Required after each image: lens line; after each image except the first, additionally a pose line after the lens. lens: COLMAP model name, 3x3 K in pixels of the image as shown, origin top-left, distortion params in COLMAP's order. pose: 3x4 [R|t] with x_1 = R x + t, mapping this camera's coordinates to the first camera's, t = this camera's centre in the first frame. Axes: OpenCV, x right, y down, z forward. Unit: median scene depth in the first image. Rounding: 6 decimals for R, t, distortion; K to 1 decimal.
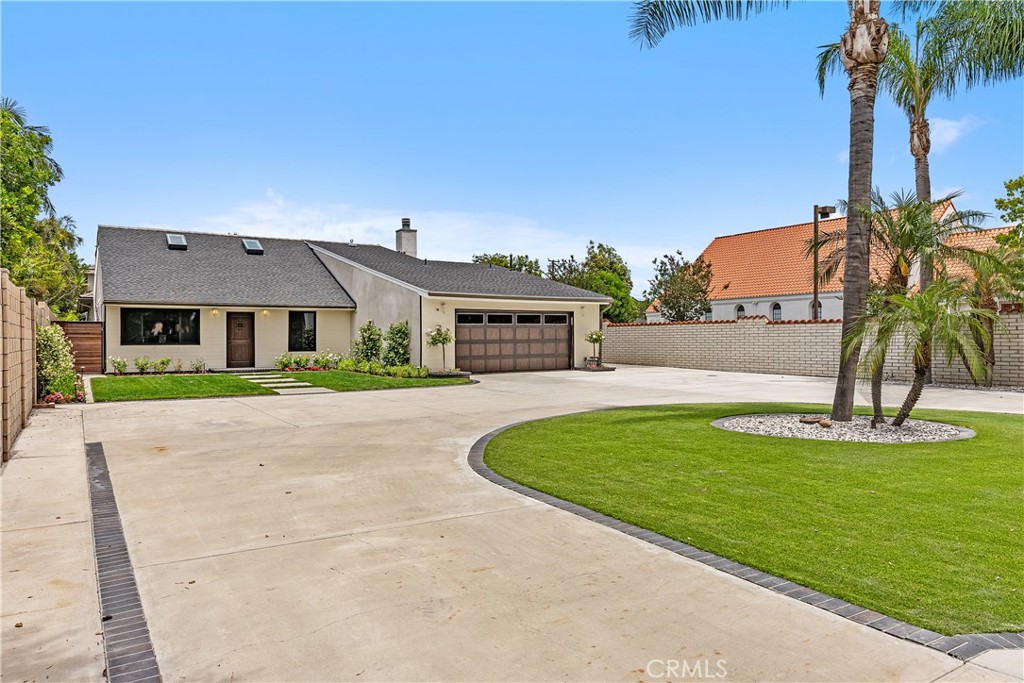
lens RADIAL K [[731.3, 0, 525.5], [0, 731.3, 333.8], [0, 0, 1]] dist [-0.008565, -0.015643]
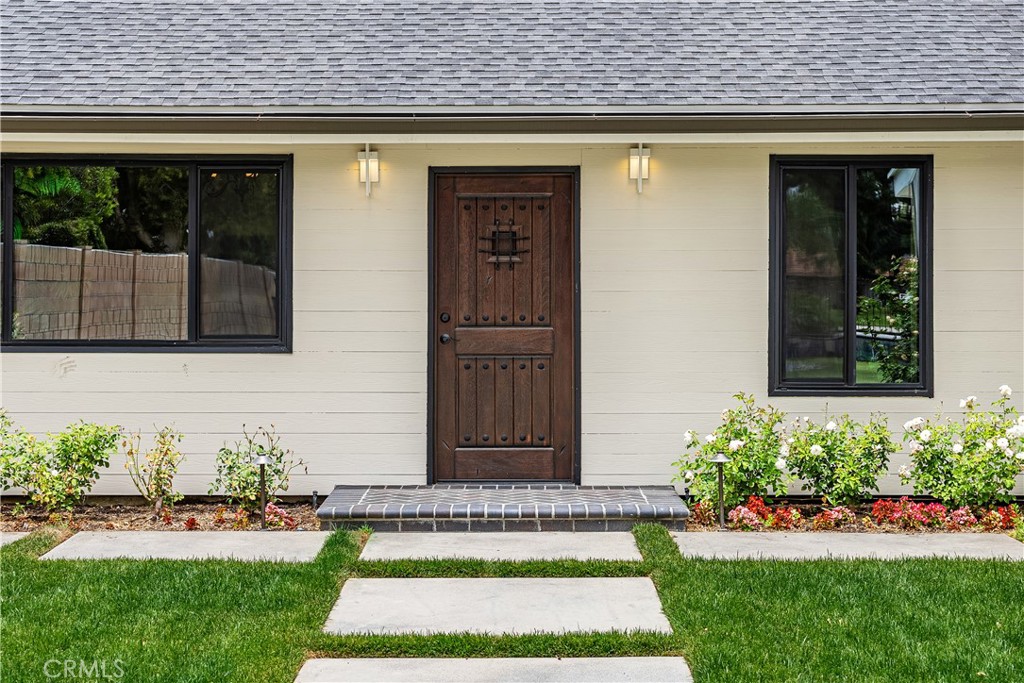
lens RADIAL K [[1581.9, 0, 510.0], [0, 1581.9, 335.6], [0, 0, 1]] dist [-0.027429, 0.000000]
pose [[0.841031, 0.015668, -0.540760, -0.184949], [-0.000849, 0.999617, 0.027643, 0.000189], [0.540986, -0.022790, 0.840723, 0.689169]]
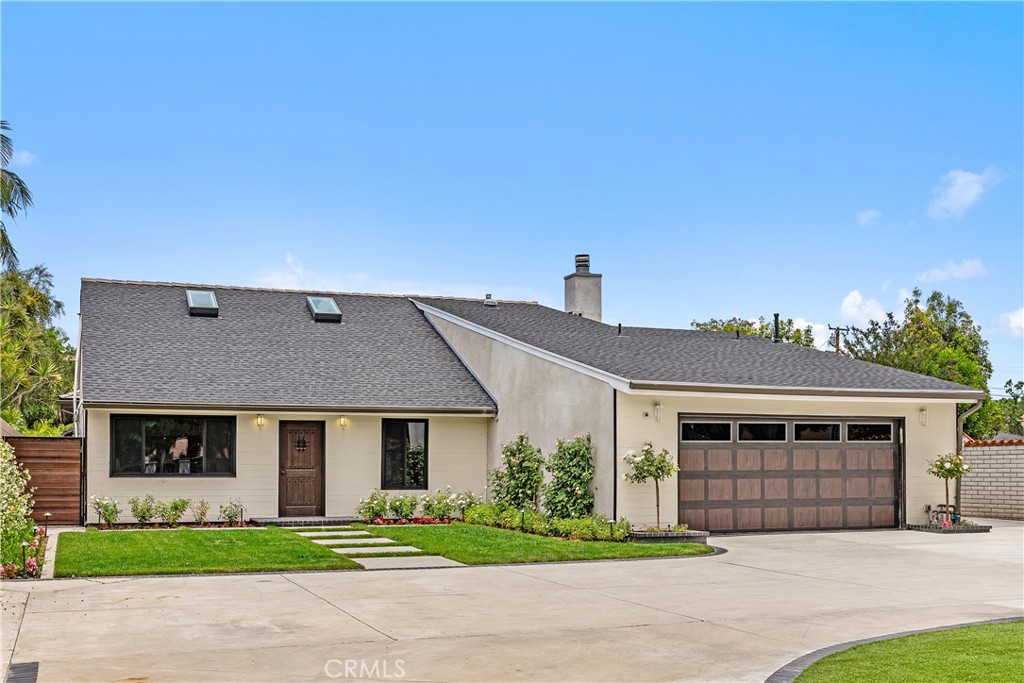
lens RADIAL K [[1247.7, 0, 502.0], [0, 1247.7, 418.2], [0, 0, 1]] dist [0.014714, 0.000000]
pose [[0.976069, -0.004197, -0.217422, -0.021305], [-0.002848, 0.999481, -0.032079, -0.000447], [0.217444, 0.031931, 0.975550, 0.070908]]
